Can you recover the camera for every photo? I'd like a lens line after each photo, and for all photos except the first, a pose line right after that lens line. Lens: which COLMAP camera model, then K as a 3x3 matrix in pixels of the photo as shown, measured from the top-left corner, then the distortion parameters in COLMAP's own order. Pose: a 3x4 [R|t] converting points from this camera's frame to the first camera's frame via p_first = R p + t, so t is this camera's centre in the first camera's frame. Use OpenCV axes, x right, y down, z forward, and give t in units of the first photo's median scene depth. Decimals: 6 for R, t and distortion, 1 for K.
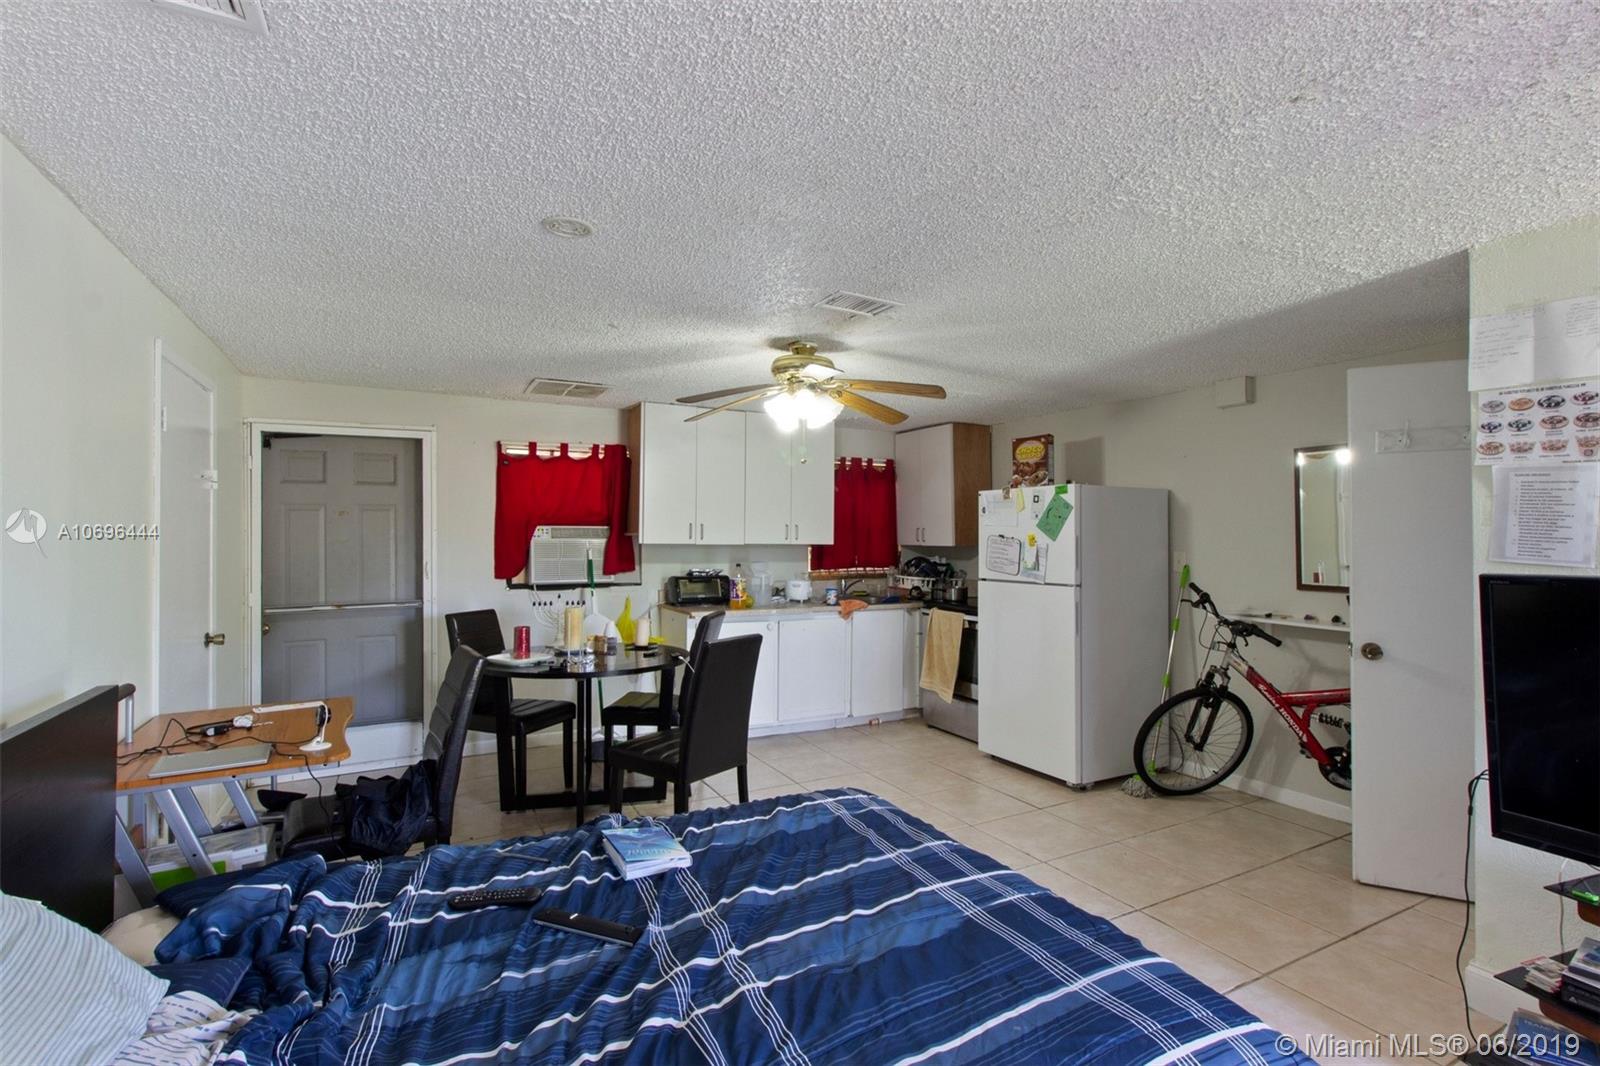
lens RADIAL K [[737.2, 0, 794.5], [0, 737.2, 521.2], [0, 0, 1]] dist [0.001334, 0.000789]
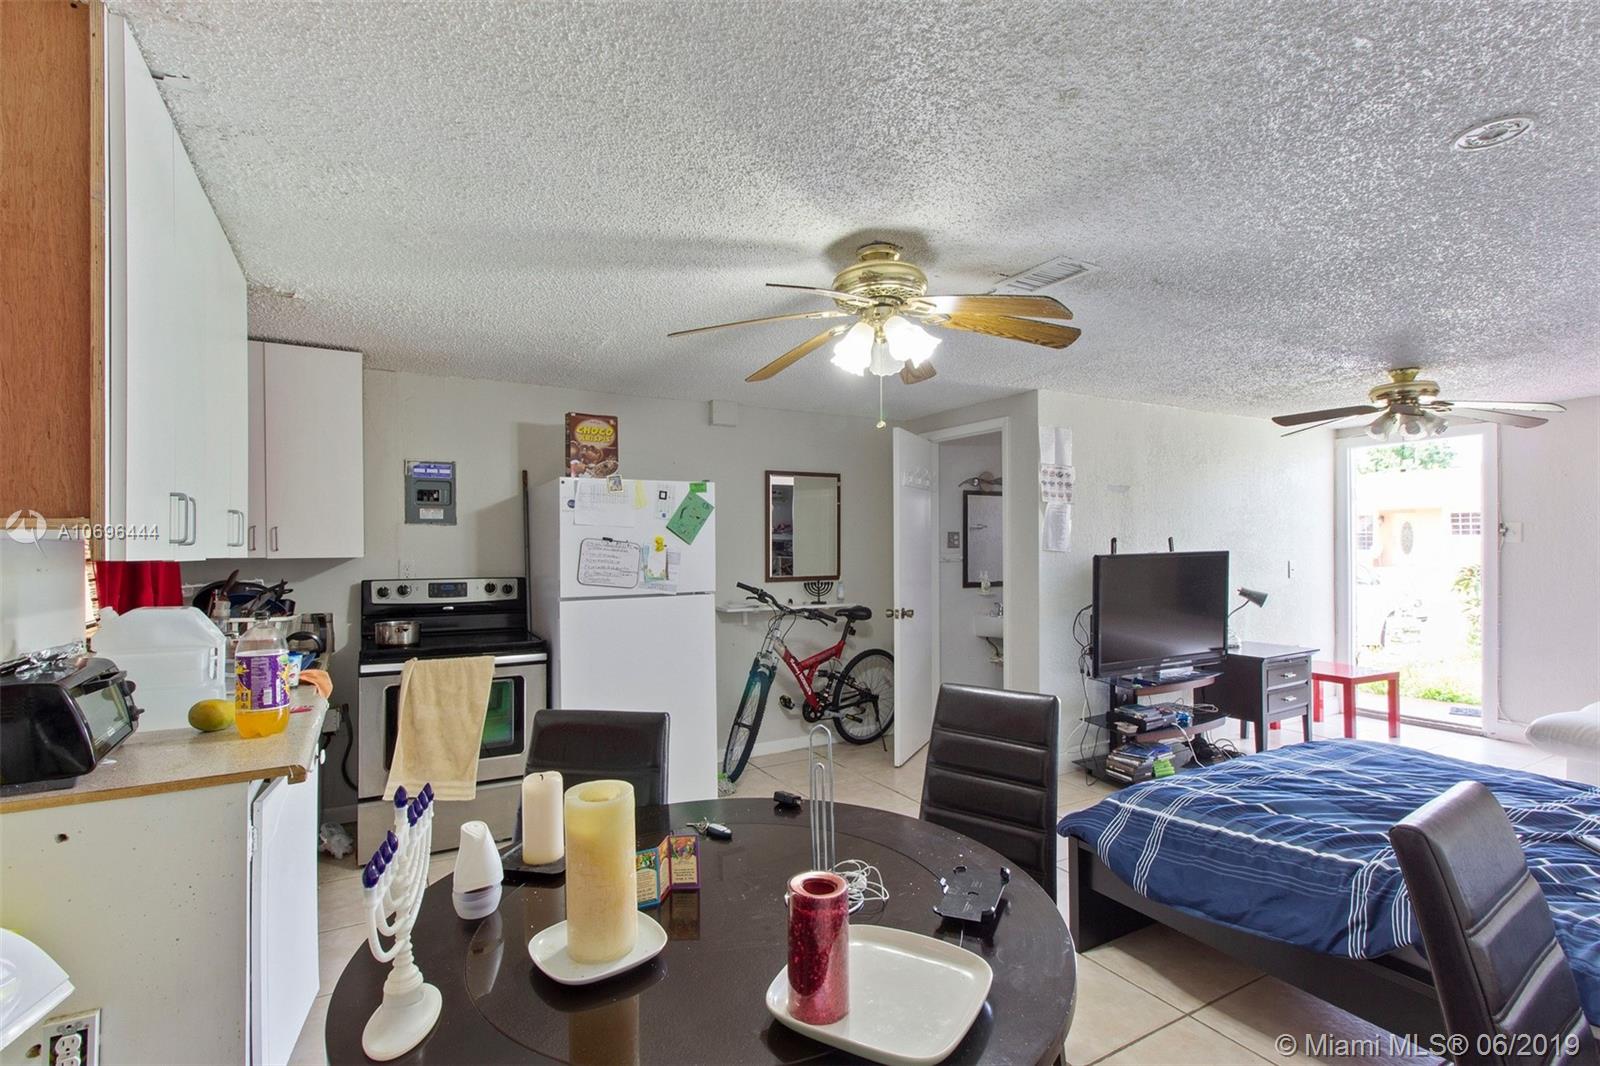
lens RADIAL K [[745.8, 0, 800.0], [0, 745.8, 533.0], [0, 0, 1]] dist [0.001267, 0.000588]
pose [[-0.026245, 0.014926, 0.999544, -0.441077], [-0.014154, 0.999783, -0.015301, 0.020041], [-0.999555, -0.014549, -0.026028, 0.721614]]
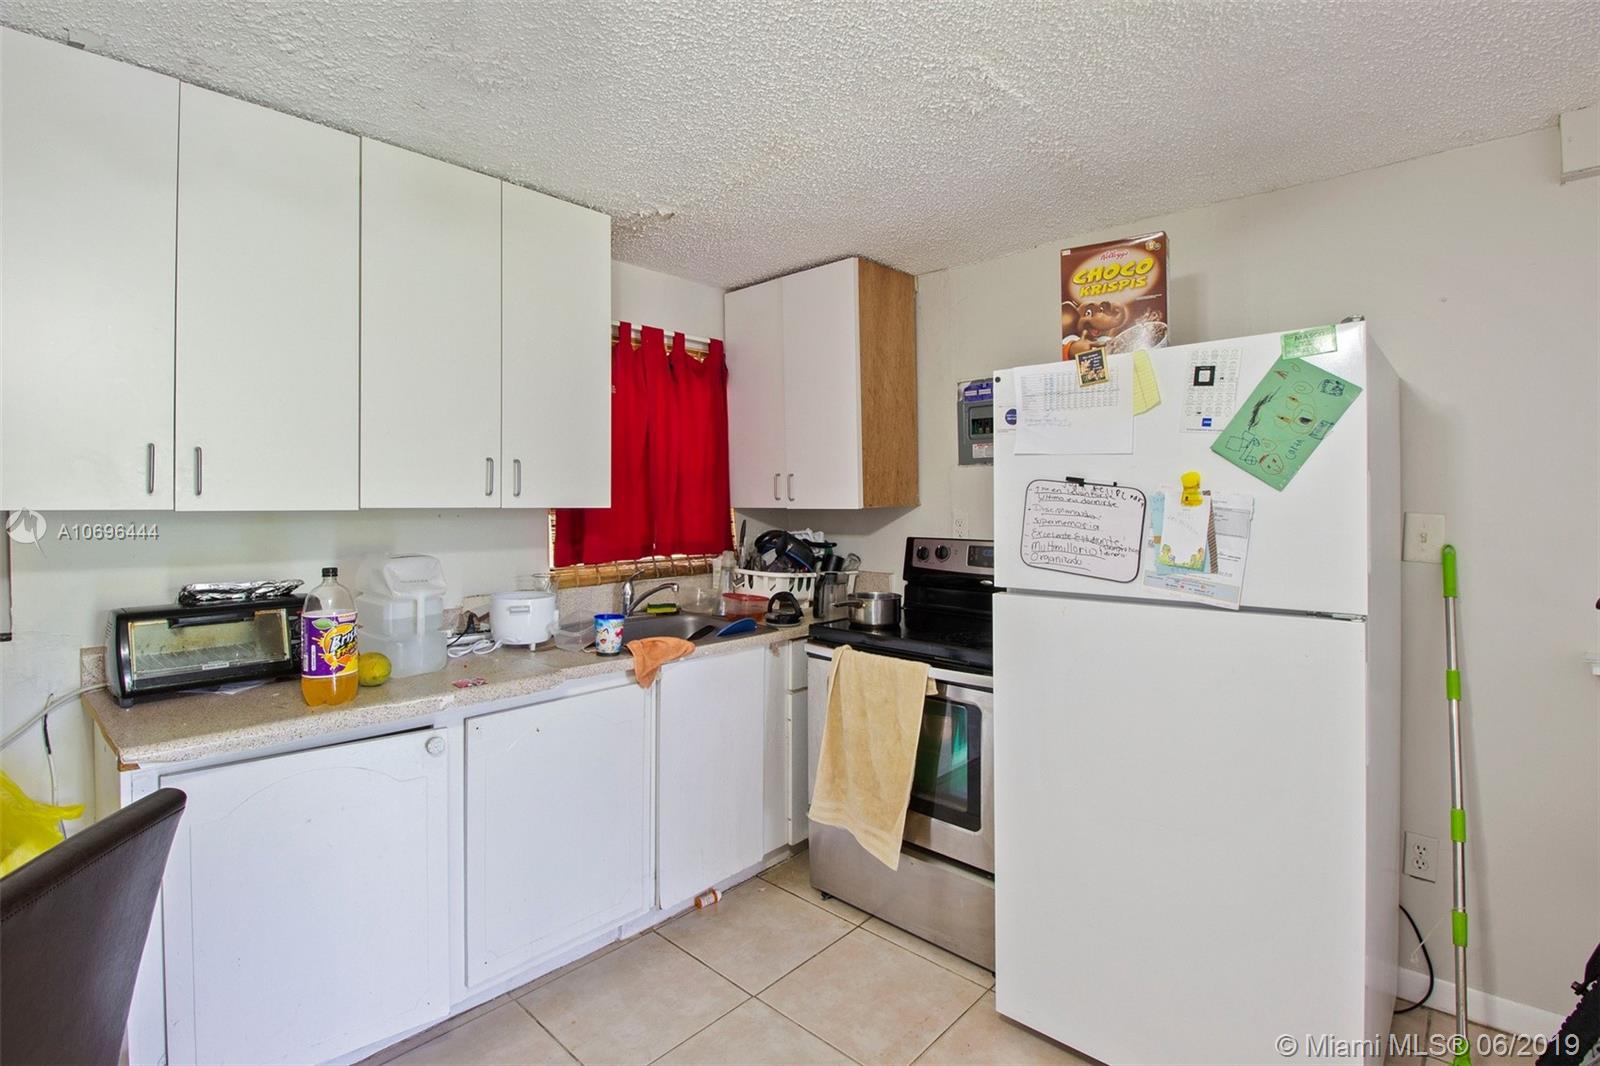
lens RADIAL K [[753.4, 0, 786.4], [0, 753.4, 506.5], [0, 0, 1]] dist [-0.000264, 0.000092]
pose [[0.946371, -0.009298, 0.322947, 0.009015], [0.000543, 0.999630, 0.027190, 0.020269], [-0.323080, -0.025556, 0.946026, 0.594385]]
